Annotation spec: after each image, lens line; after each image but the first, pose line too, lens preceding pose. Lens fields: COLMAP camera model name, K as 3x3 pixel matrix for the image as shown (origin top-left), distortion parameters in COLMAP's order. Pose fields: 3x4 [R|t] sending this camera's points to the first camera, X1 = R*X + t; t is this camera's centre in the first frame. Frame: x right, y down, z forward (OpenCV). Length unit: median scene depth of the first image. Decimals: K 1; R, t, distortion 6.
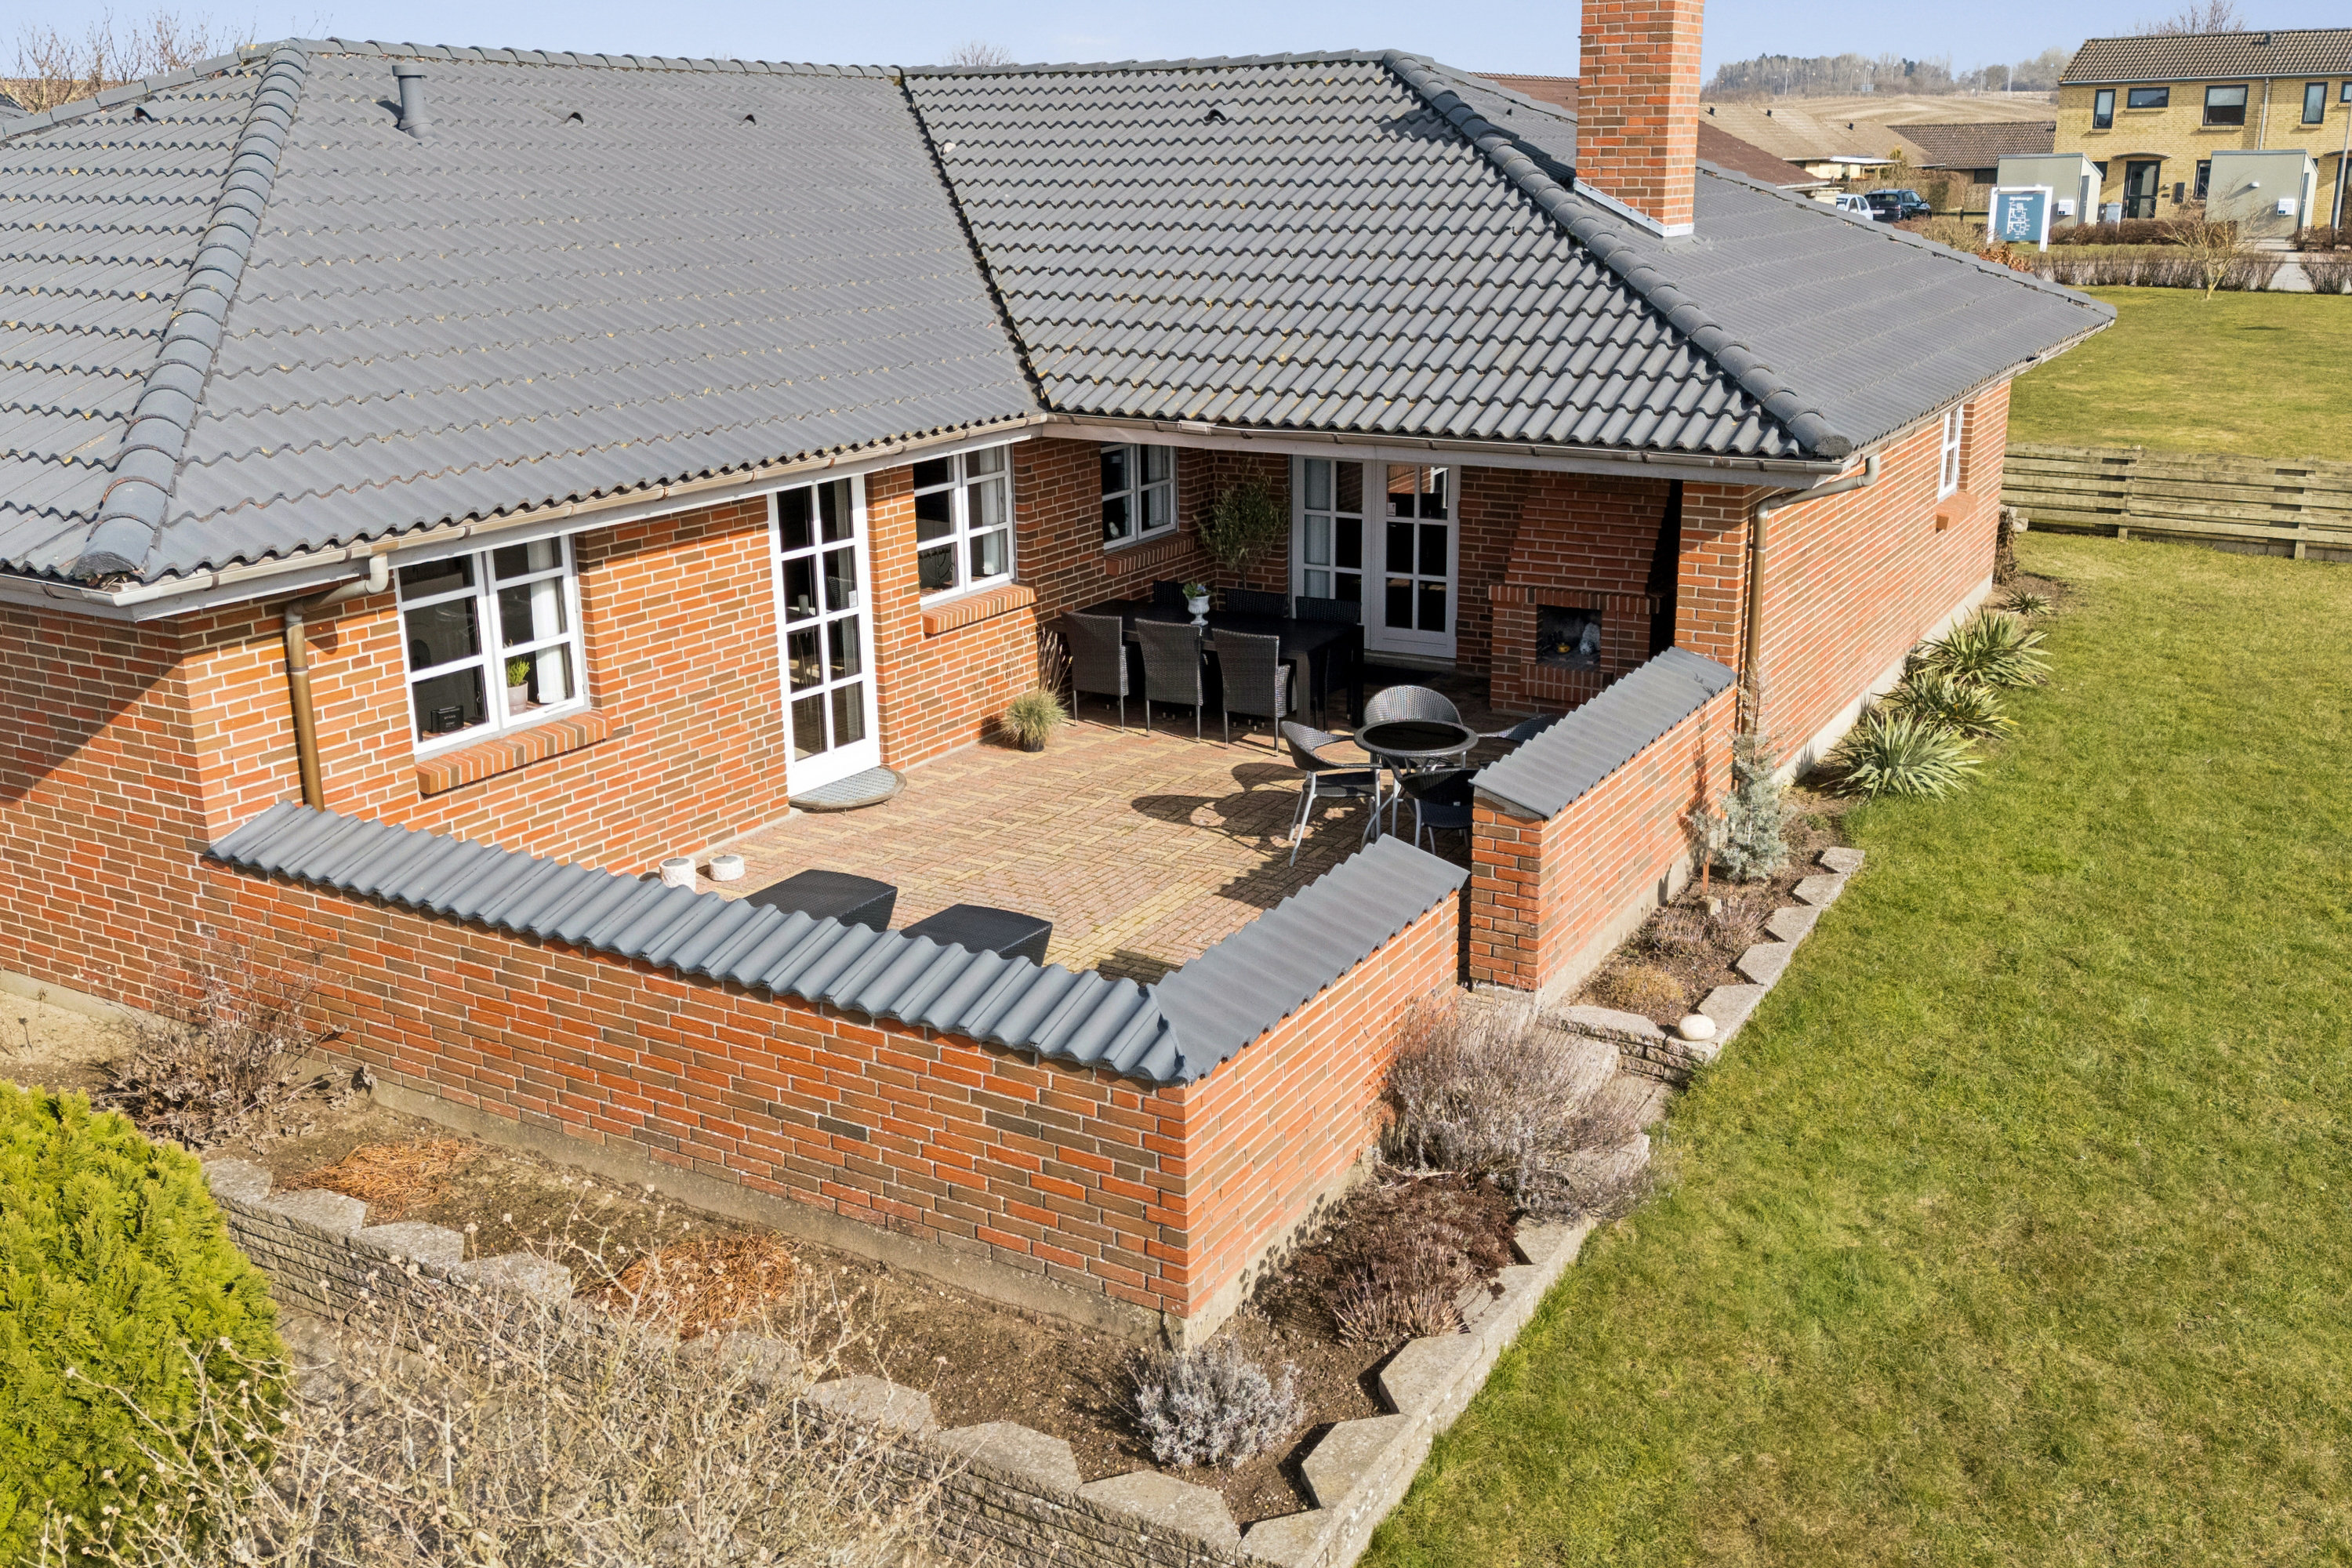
lens RADIAL K [[2048.2, 0, 1181.3], [0, 2048.2, 759.3], [0, 0, 1]] dist [0.031896, -0.024423]
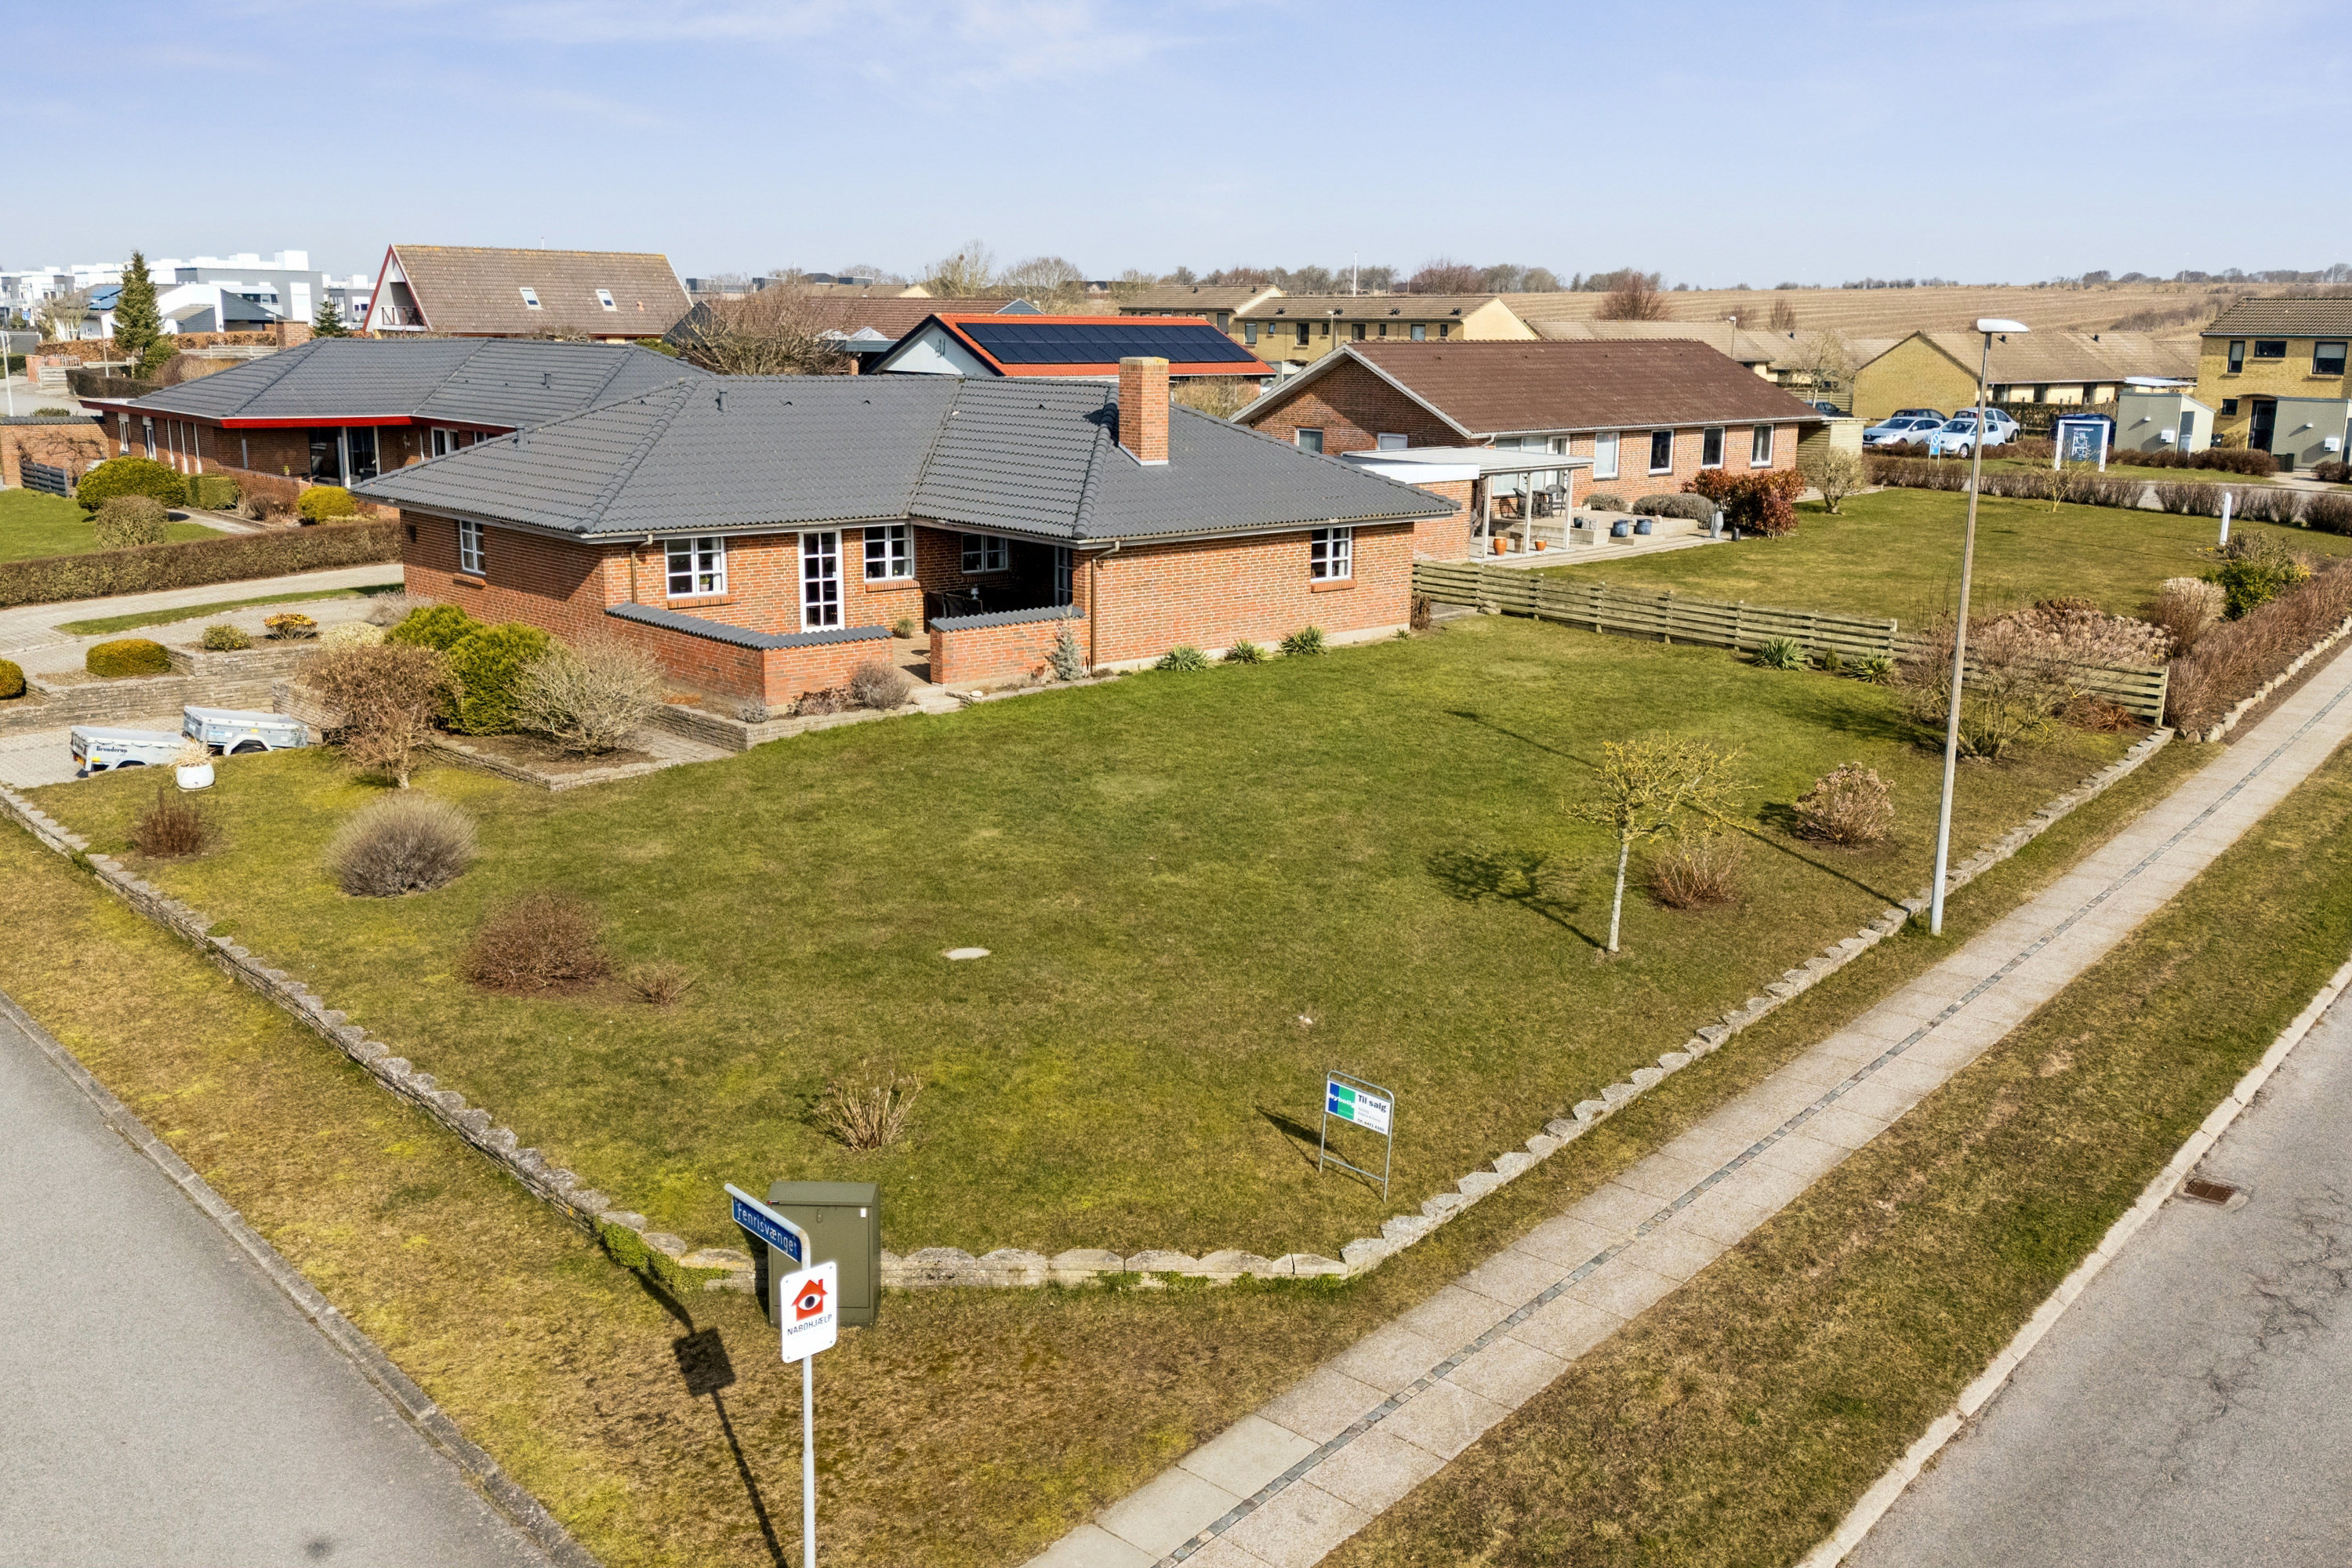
lens RADIAL K [[2048.2, 0, 1171.5], [0, 2048.2, 800.3], [0, 0, 1]] dist [0.031896, -0.024423]
pose [[0.952281, 0.095282, -0.289969, 1.186235], [-0.110796, 0.993134, -0.037524, 0.300732], [0.284402, 0.067861, 0.956300, -1.649283]]
